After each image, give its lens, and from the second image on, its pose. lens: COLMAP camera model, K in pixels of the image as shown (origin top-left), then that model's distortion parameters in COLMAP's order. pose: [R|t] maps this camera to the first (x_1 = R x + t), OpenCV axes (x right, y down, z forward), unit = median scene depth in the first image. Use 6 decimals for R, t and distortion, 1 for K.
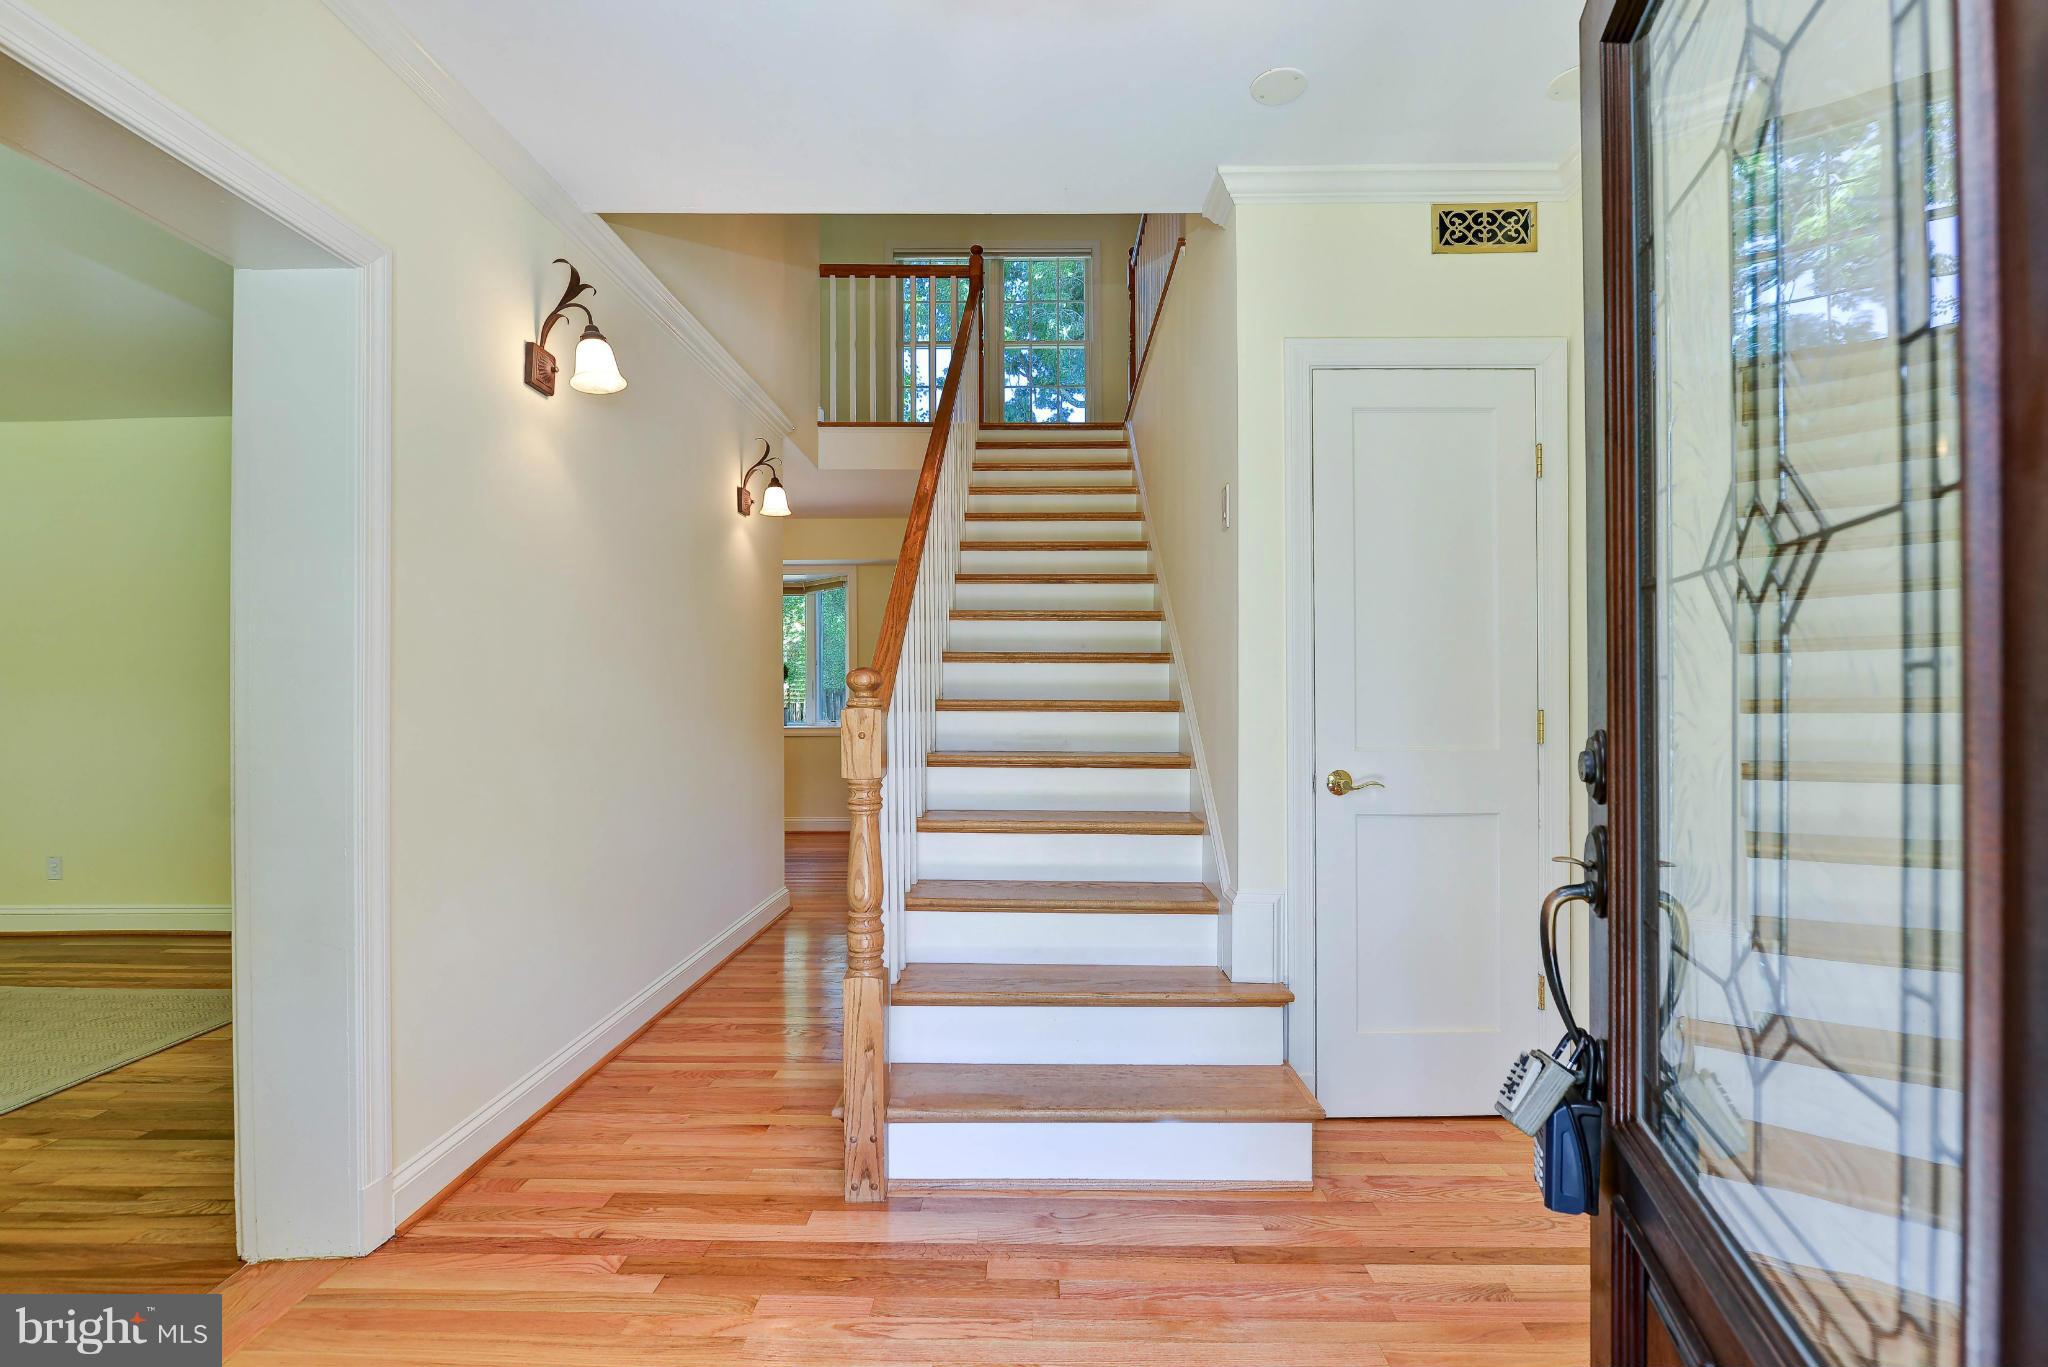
lens RADIAL K [[834.2, 0, 1017.5], [0, 834.2, 688.6], [0, 0, 1]] dist [0.002002, -0.000559]
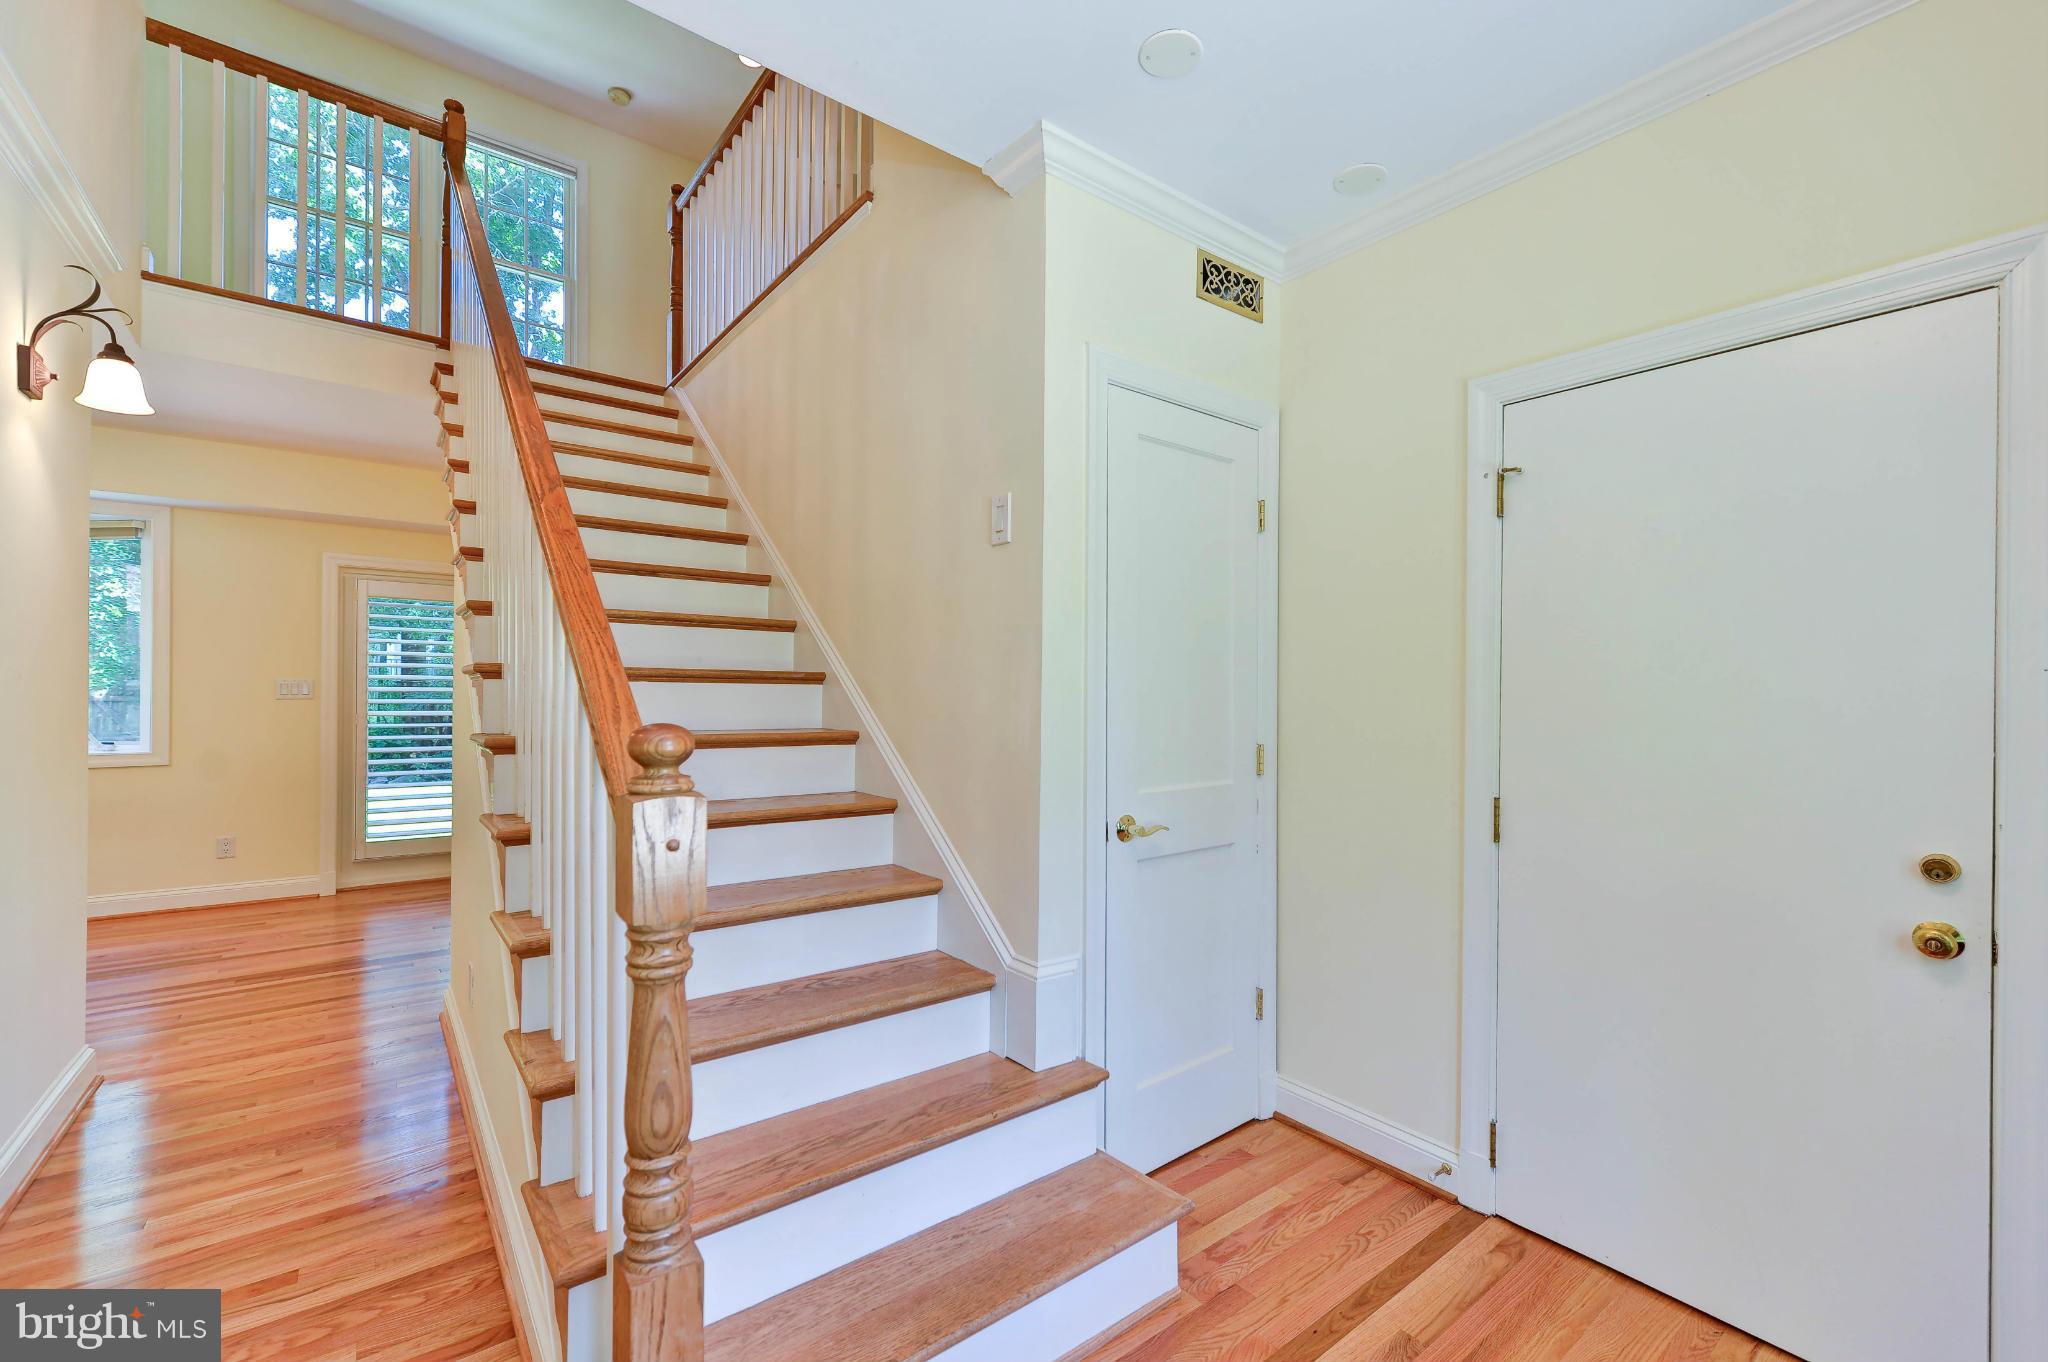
lens RADIAL K [[834.2, 0, 1019.7], [0, 834.2, 688.3], [0, 0, 1]] dist [0.002002, -0.000559]
pose [[0.790938, 0.009046, 0.611830, -0.287881], [-0.007579, 0.999959, -0.004987, -0.039678], [-0.611850, -0.000693, 0.790974, 0.331821]]
